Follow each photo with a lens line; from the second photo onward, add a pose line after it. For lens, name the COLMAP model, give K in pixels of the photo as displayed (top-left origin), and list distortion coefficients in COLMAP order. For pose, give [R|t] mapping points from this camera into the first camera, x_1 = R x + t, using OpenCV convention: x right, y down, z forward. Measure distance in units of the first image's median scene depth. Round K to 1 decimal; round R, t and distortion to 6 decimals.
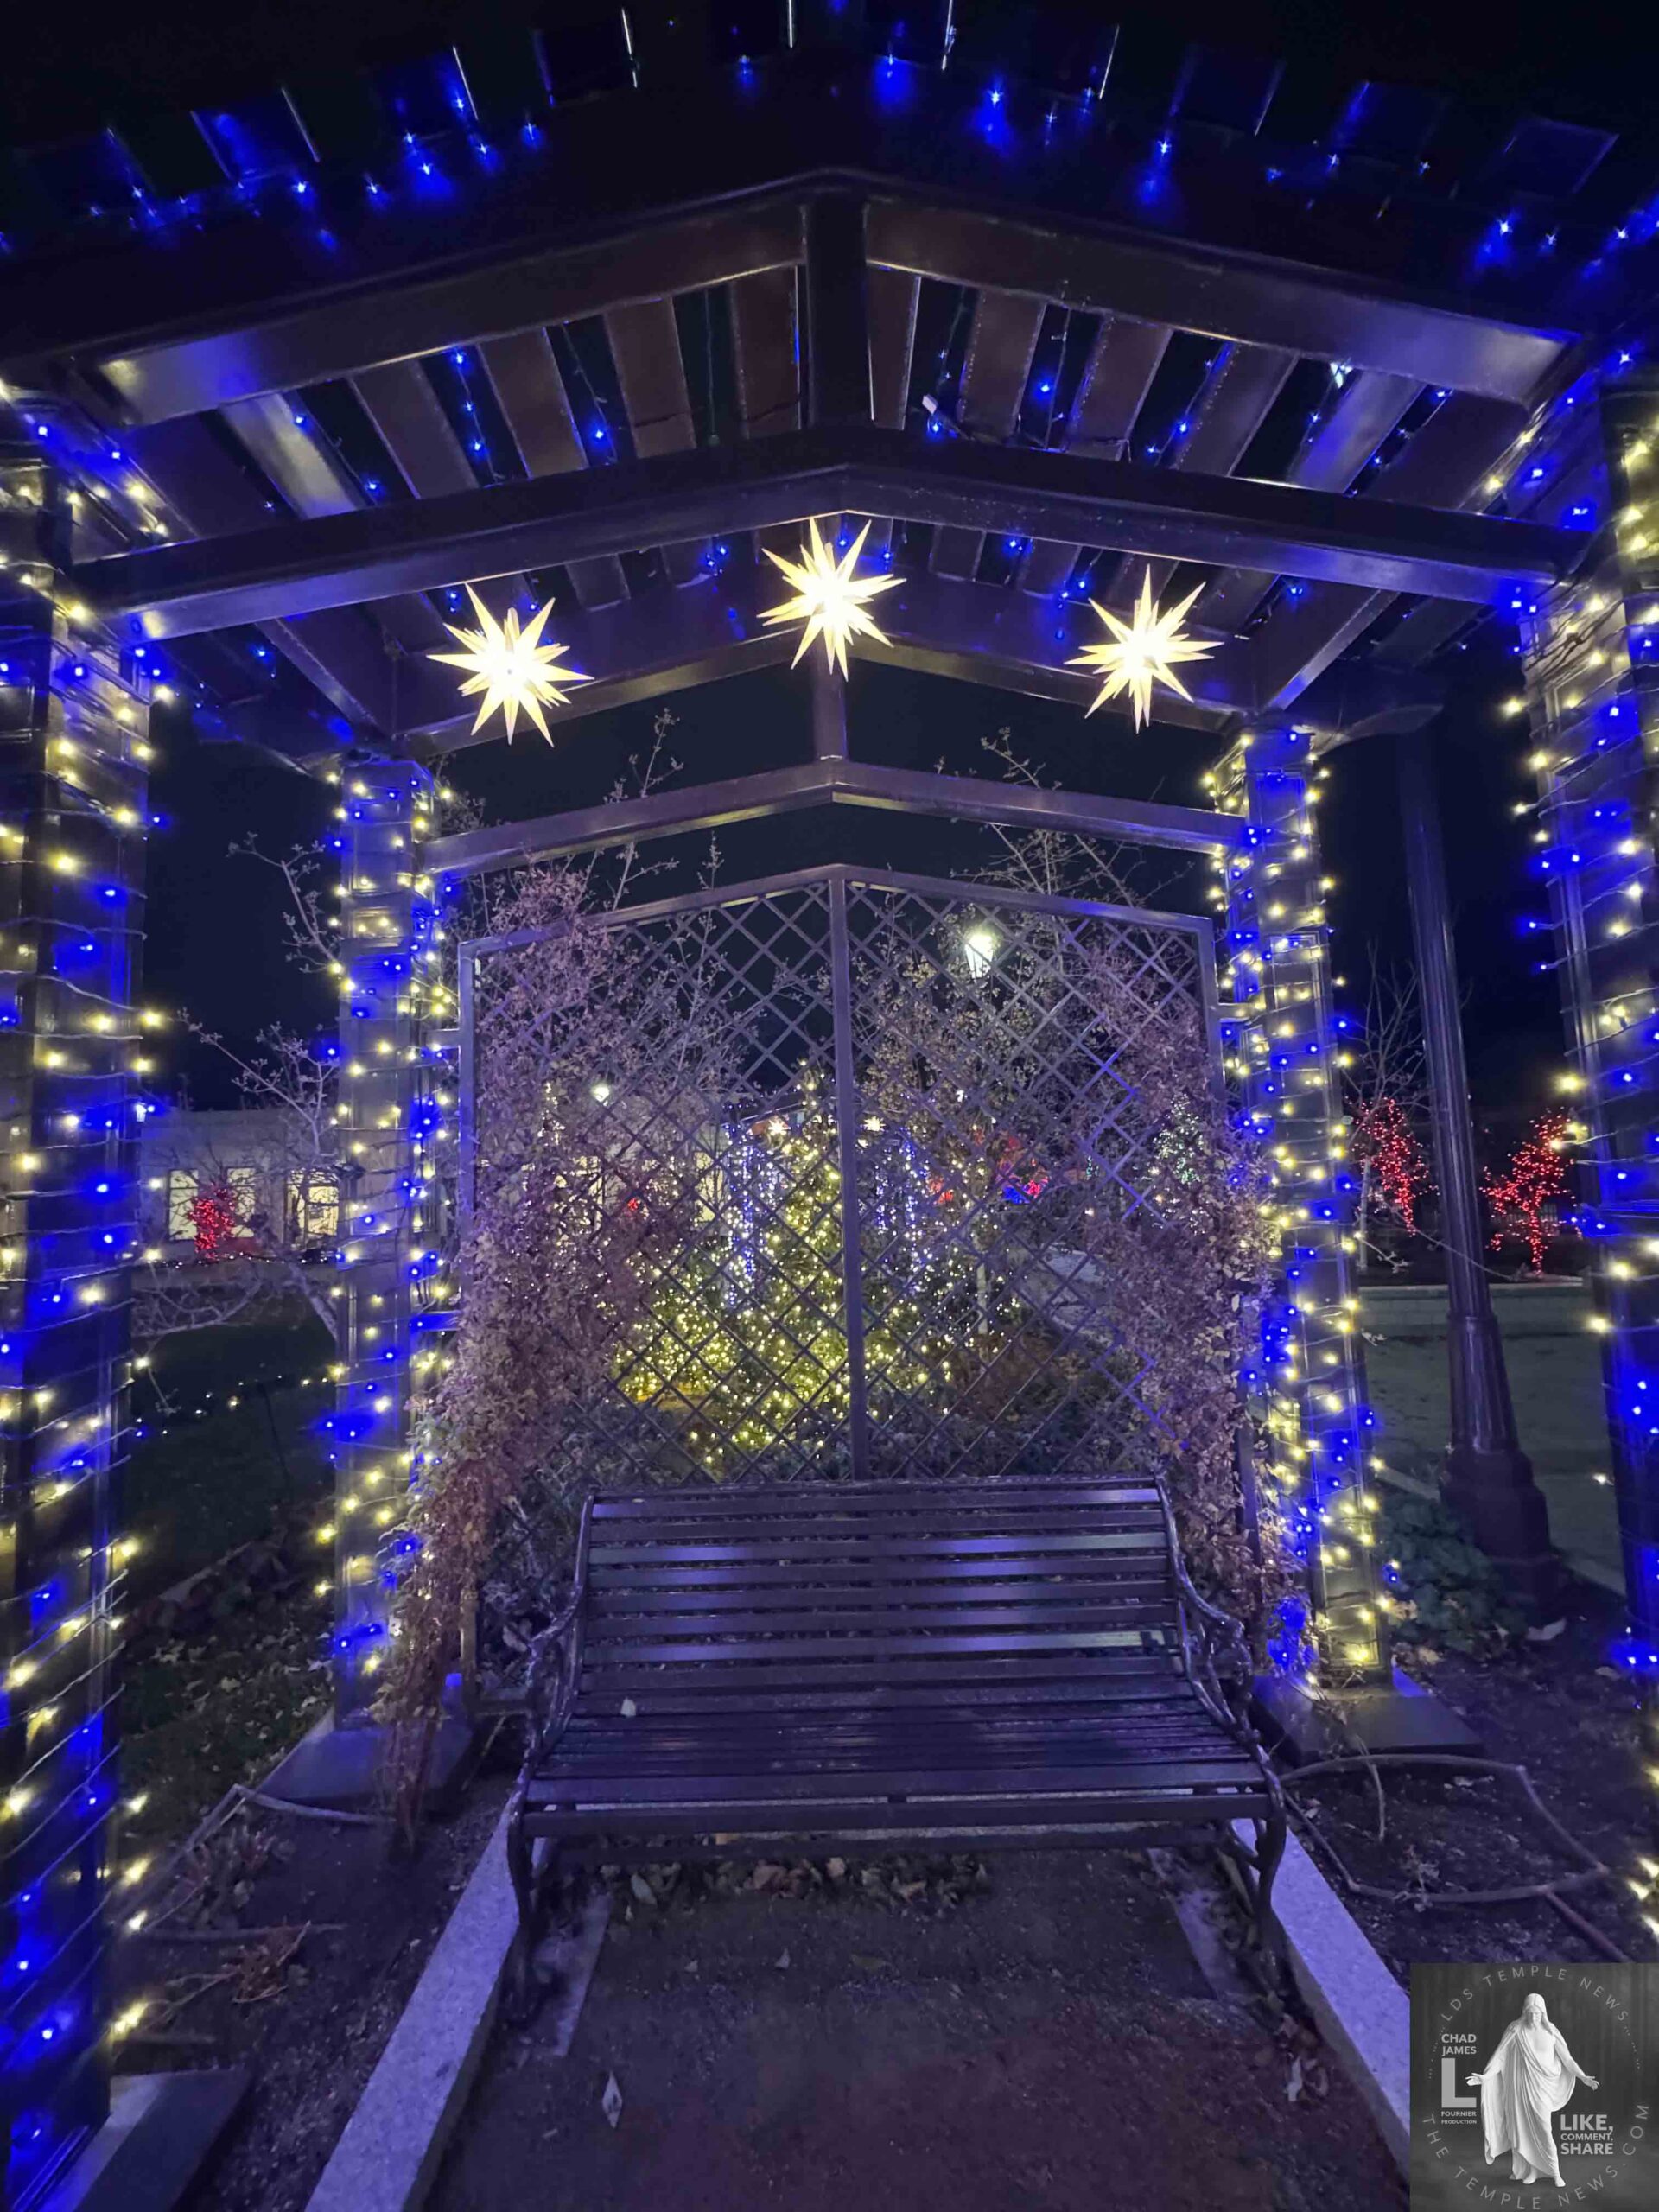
lens RADIAL K [[891.1, 0, 829.5], [0, 891.1, 1106.0], [0, 0, 1]] dist [0.001497, 0.000205]
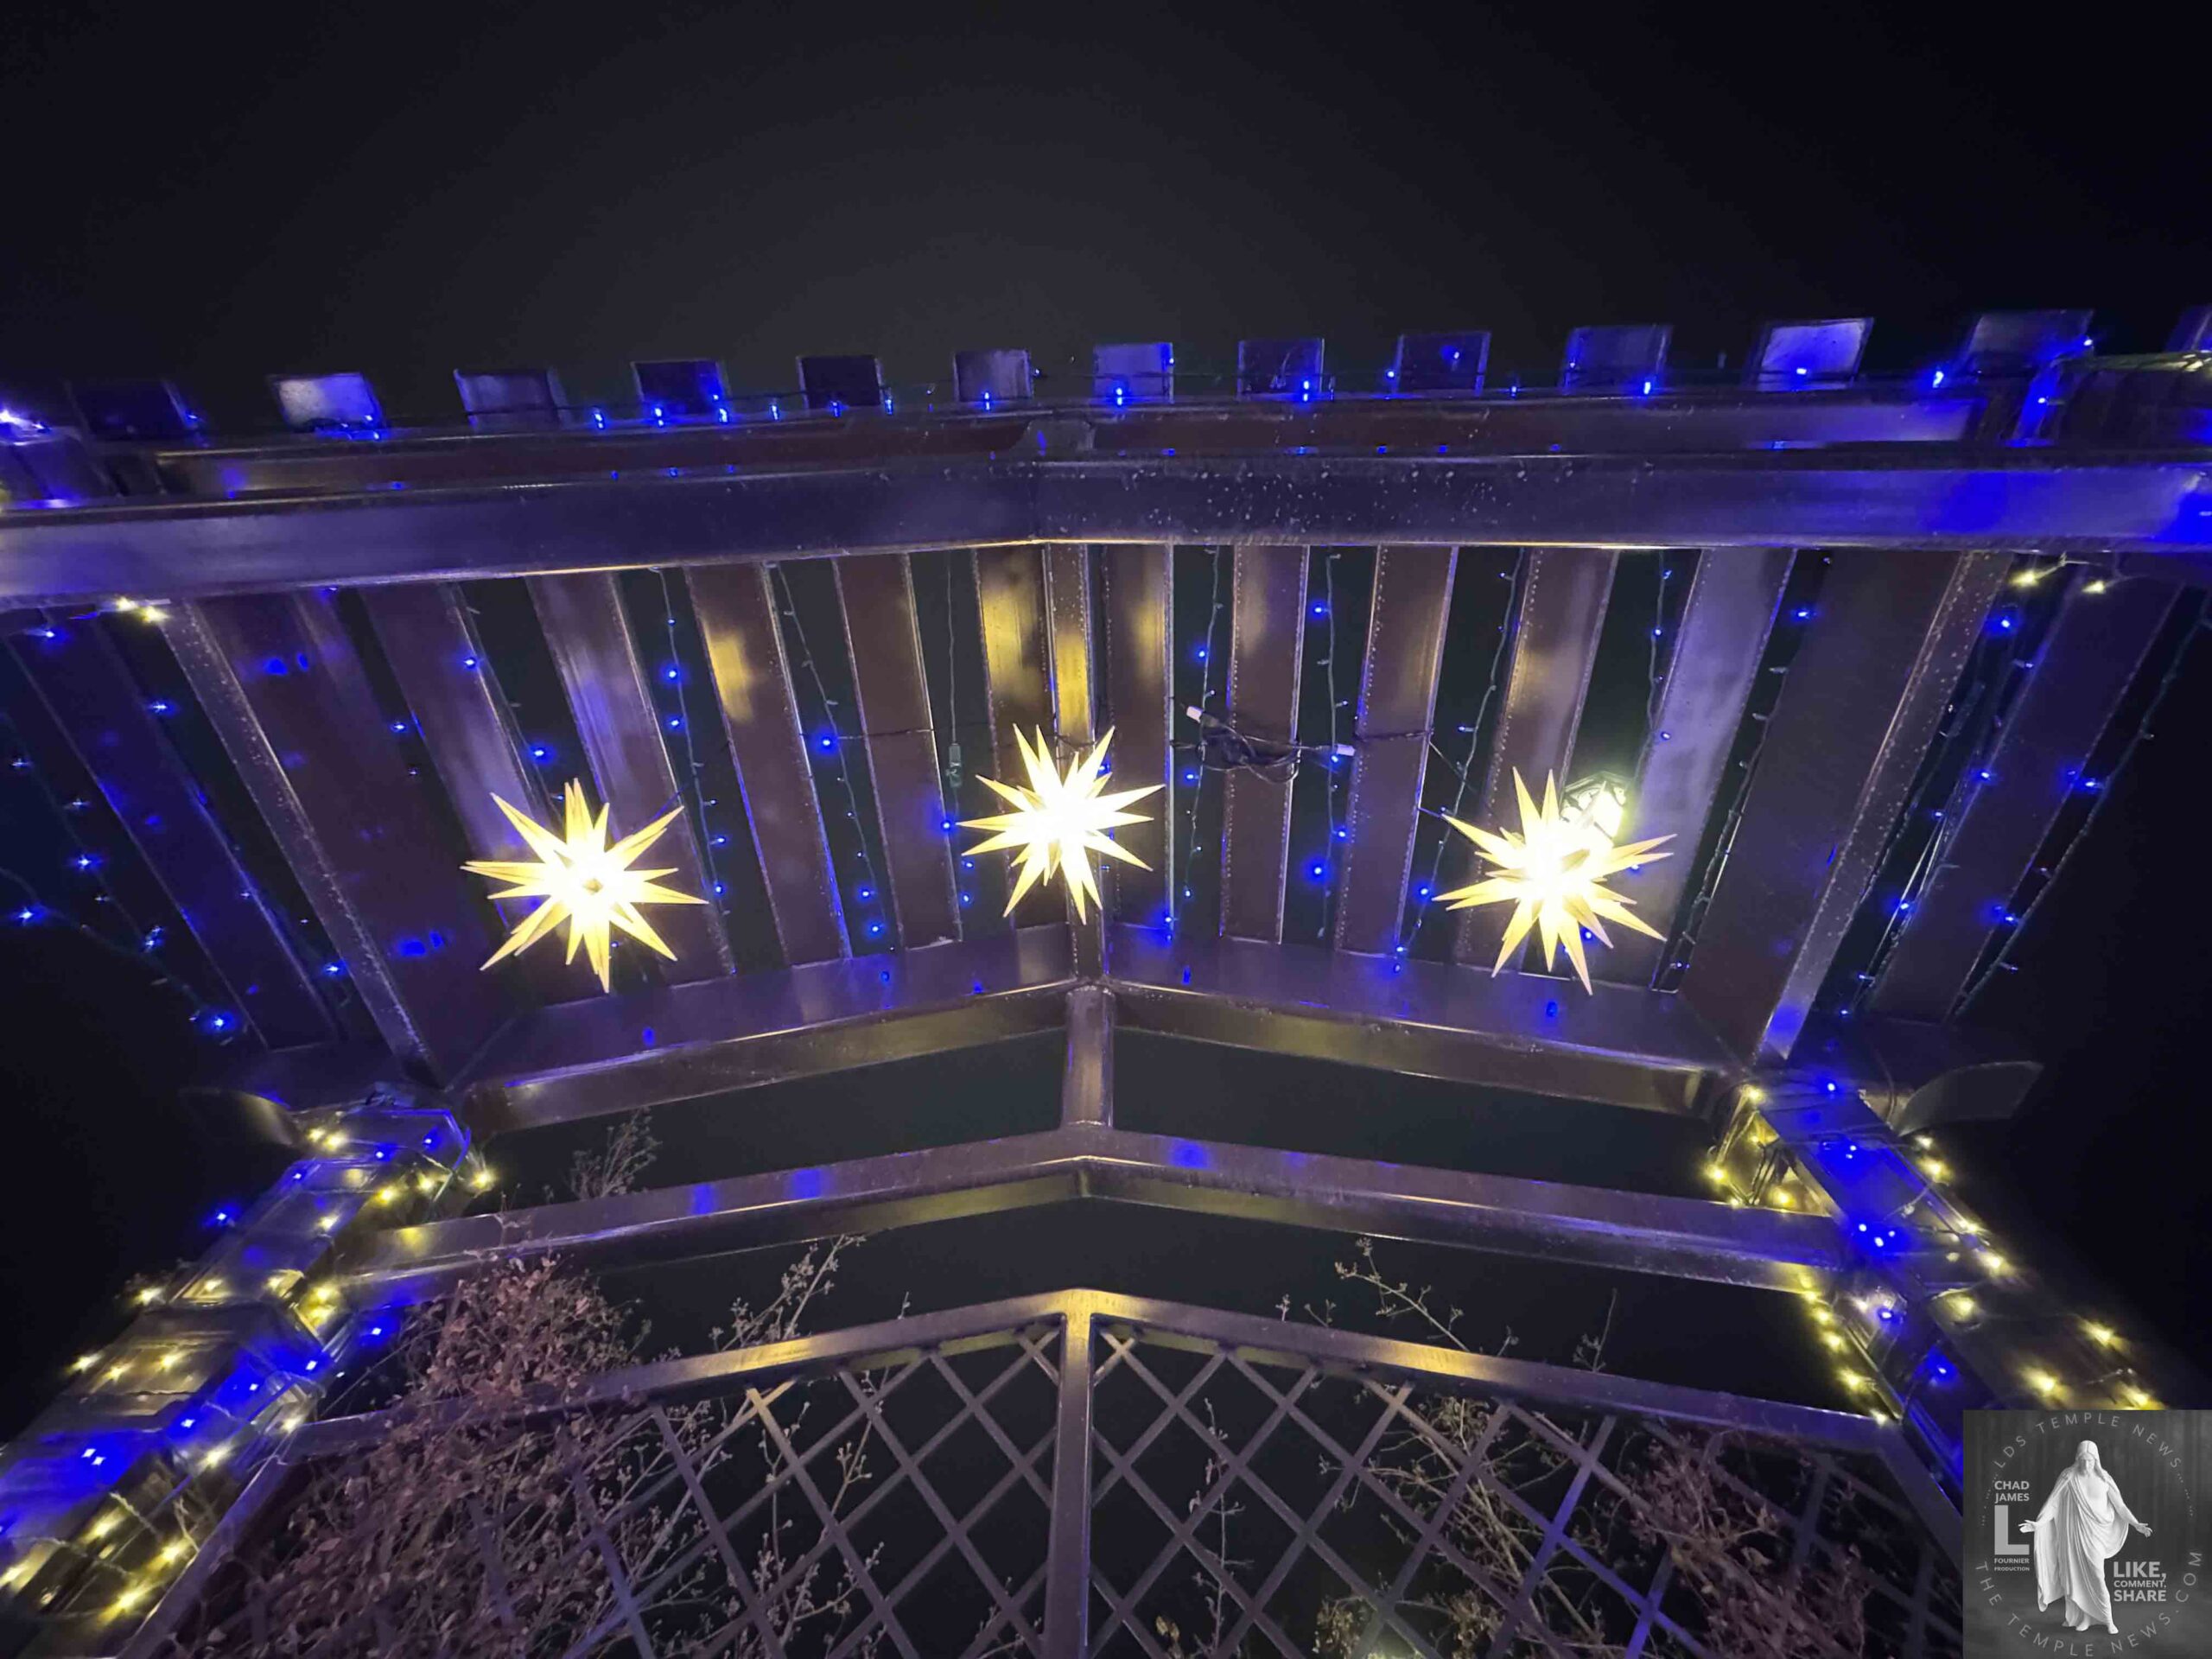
lens RADIAL K [[891.1, 0, 1106.0], [0, 891.1, 829.5], [0, 0, 1]] dist [0.001497, 0.000205]
pose [[0.997251, -0.019051, -0.071613, 0.067779], [-0.048626, 0.560999, -0.826387, 0.017469], [0.055919, 0.827597, 0.558531, 0.470014]]
